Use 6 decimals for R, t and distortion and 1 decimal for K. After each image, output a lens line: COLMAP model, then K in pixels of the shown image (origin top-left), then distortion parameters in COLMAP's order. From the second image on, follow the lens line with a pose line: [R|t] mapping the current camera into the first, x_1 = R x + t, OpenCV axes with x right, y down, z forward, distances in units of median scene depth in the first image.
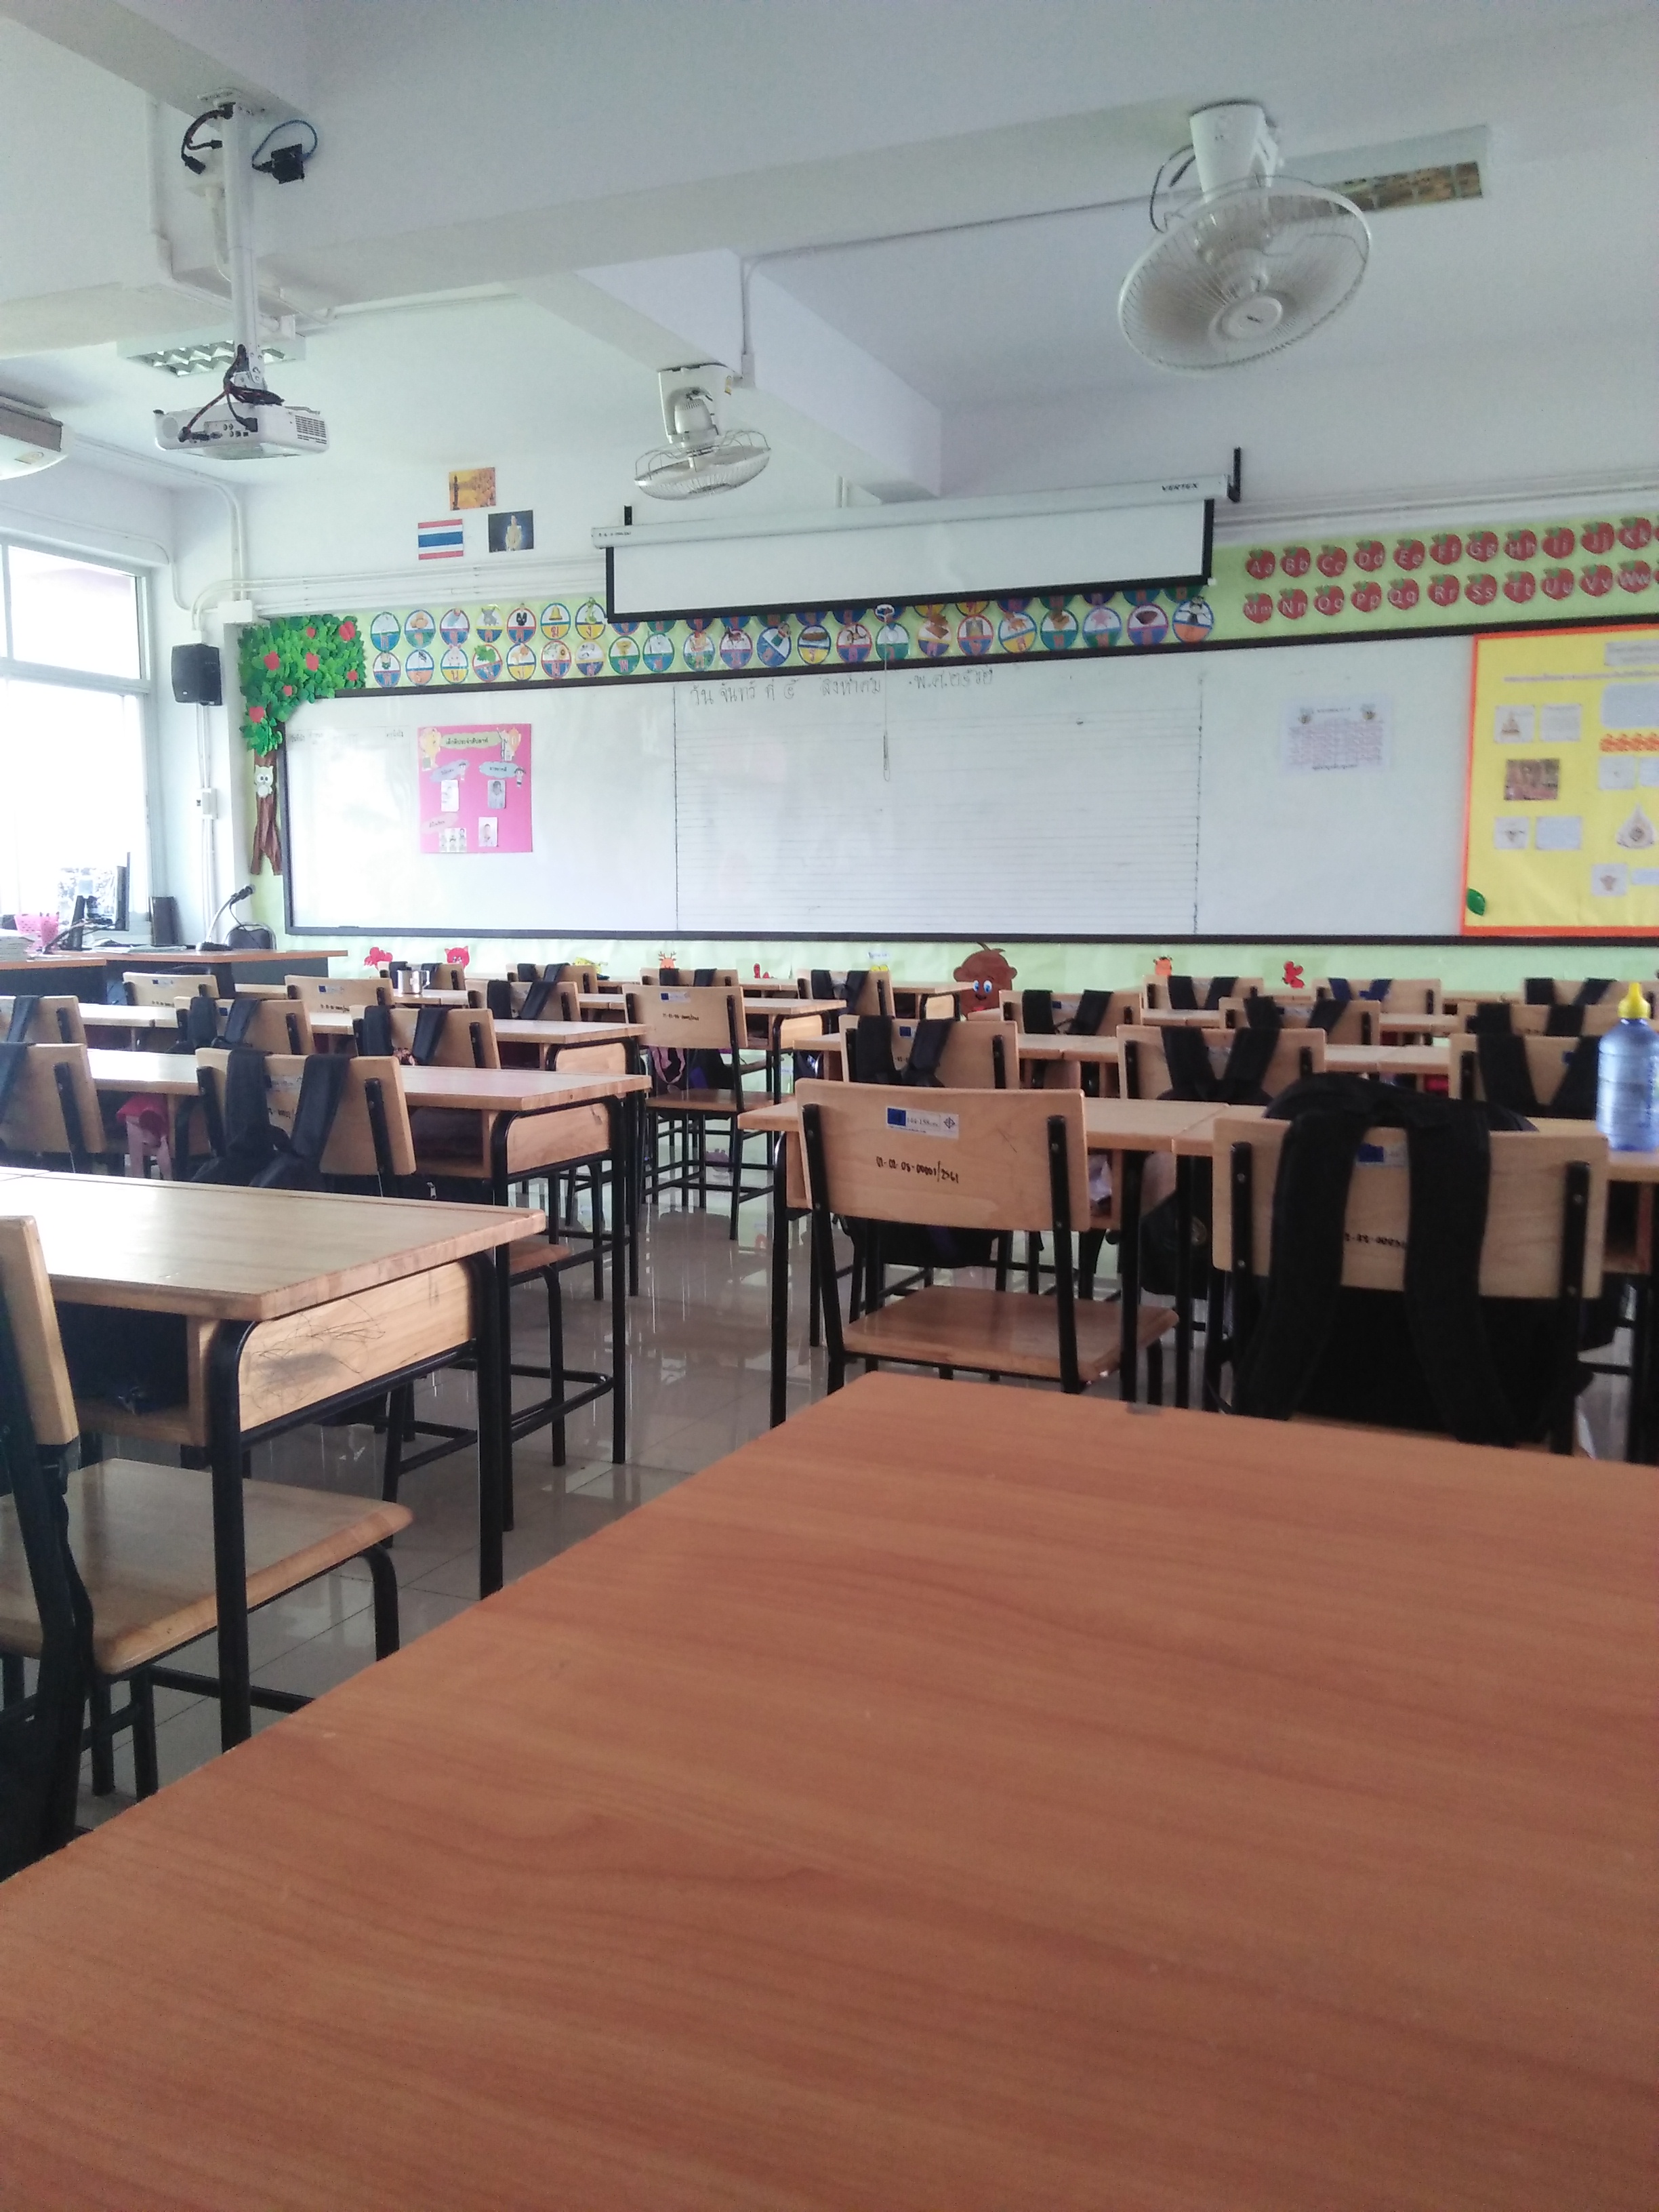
lens RADIAL K [[1777.1, 0, 839.1], [0, 1777.1, 1102.3], [0, 0, 1]] dist [0.088879, -0.118178]
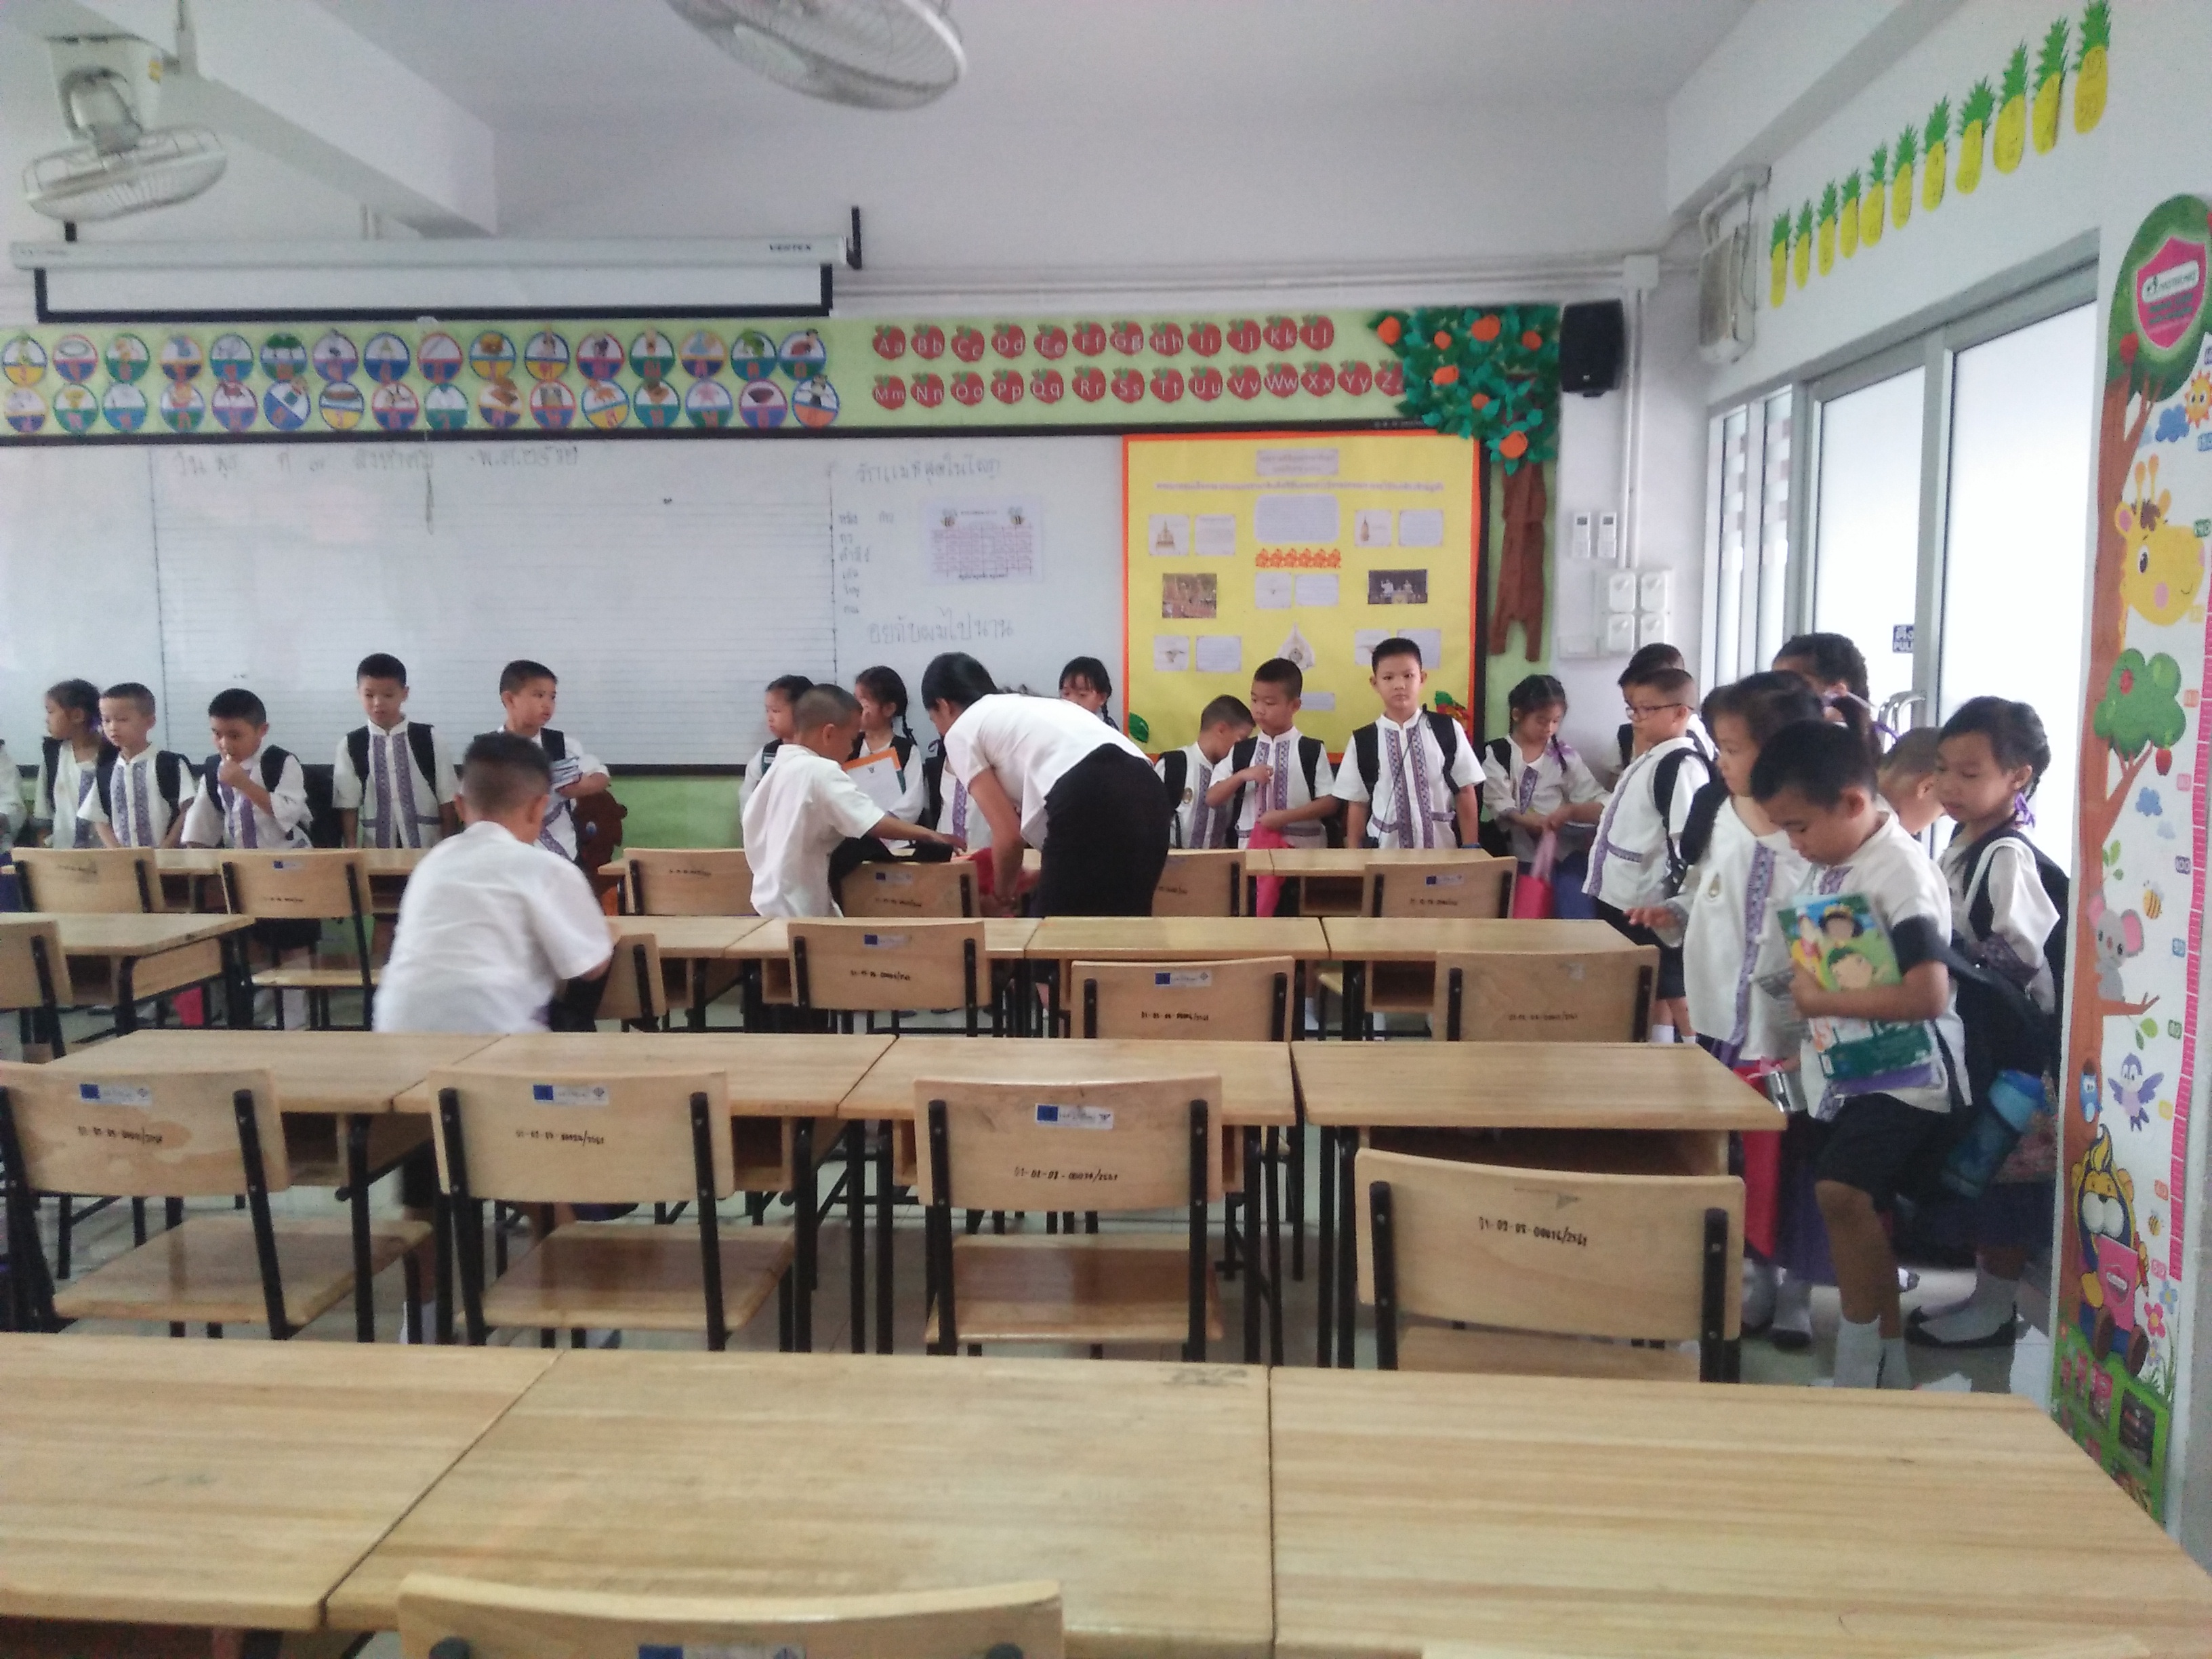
lens RADIAL K [[1777.1, 0, 1106.8], [0, 1777.1, 872.5], [0, 0, 1]] dist [0.088879, -0.118178]
pose [[0.941400, -0.052034, 0.333254, 0.033962], [0.046176, 0.998608, 0.025479, -0.064354], [-0.334116, -0.008598, 0.942493, 0.154803]]
